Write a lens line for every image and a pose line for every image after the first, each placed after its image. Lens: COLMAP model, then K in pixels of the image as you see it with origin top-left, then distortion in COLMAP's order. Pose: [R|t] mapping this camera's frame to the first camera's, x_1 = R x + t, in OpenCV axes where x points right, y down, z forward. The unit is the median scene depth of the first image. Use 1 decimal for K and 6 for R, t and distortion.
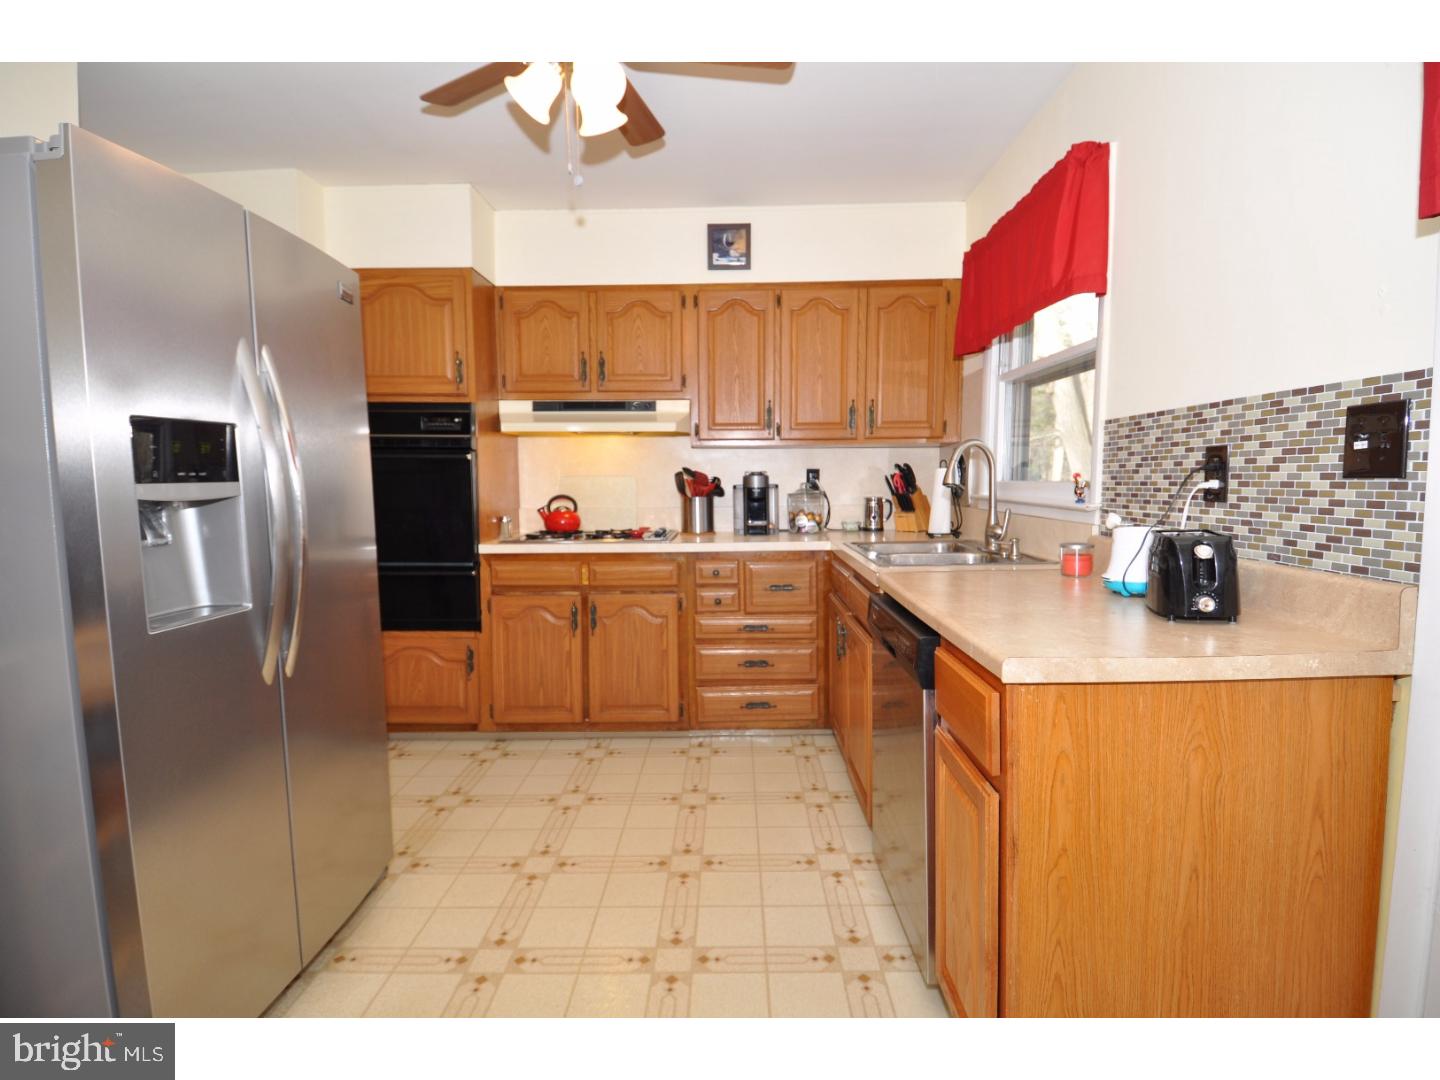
lens RADIAL K [[741.0, 0, 695.3], [0, 741.0, 543.3], [0, 0, 1]] dist [0.028777, -0.030306]
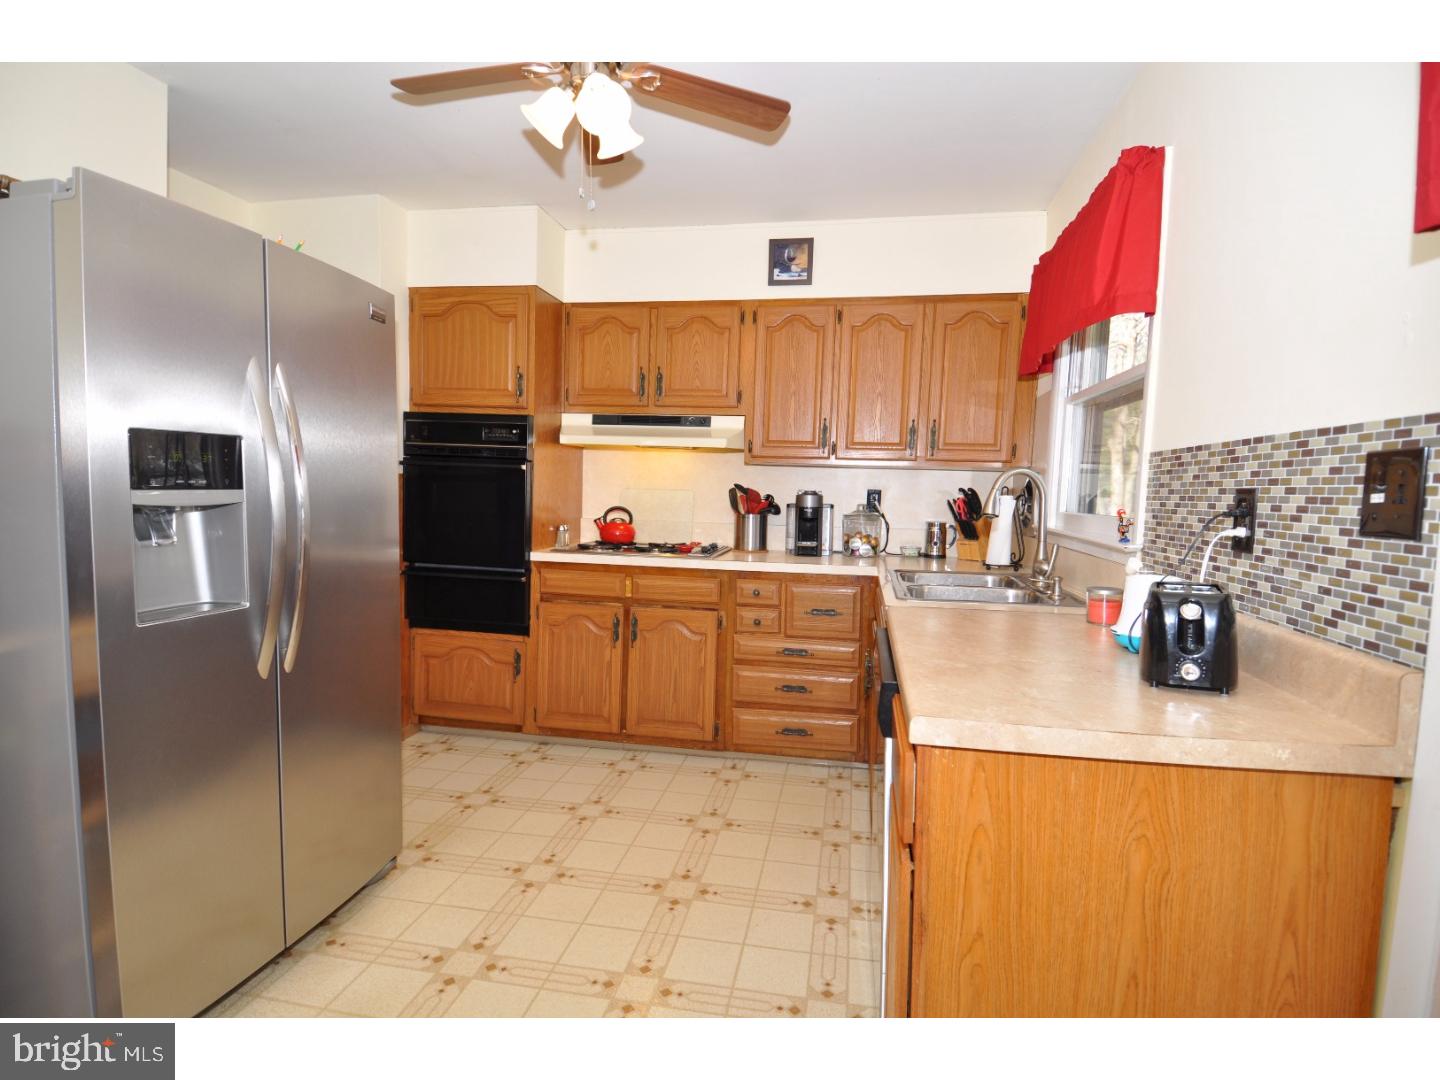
lens RADIAL K [[741.0, 0, 692.9], [0, 741.0, 542.1], [0, 0, 1]] dist [0.028777, -0.030306]
pose [[0.986433, 0.047476, -0.157151, 0.122748], [-0.049757, 0.998705, -0.010612, -0.016177], [0.156444, 0.018287, 0.987518, 0.020925]]
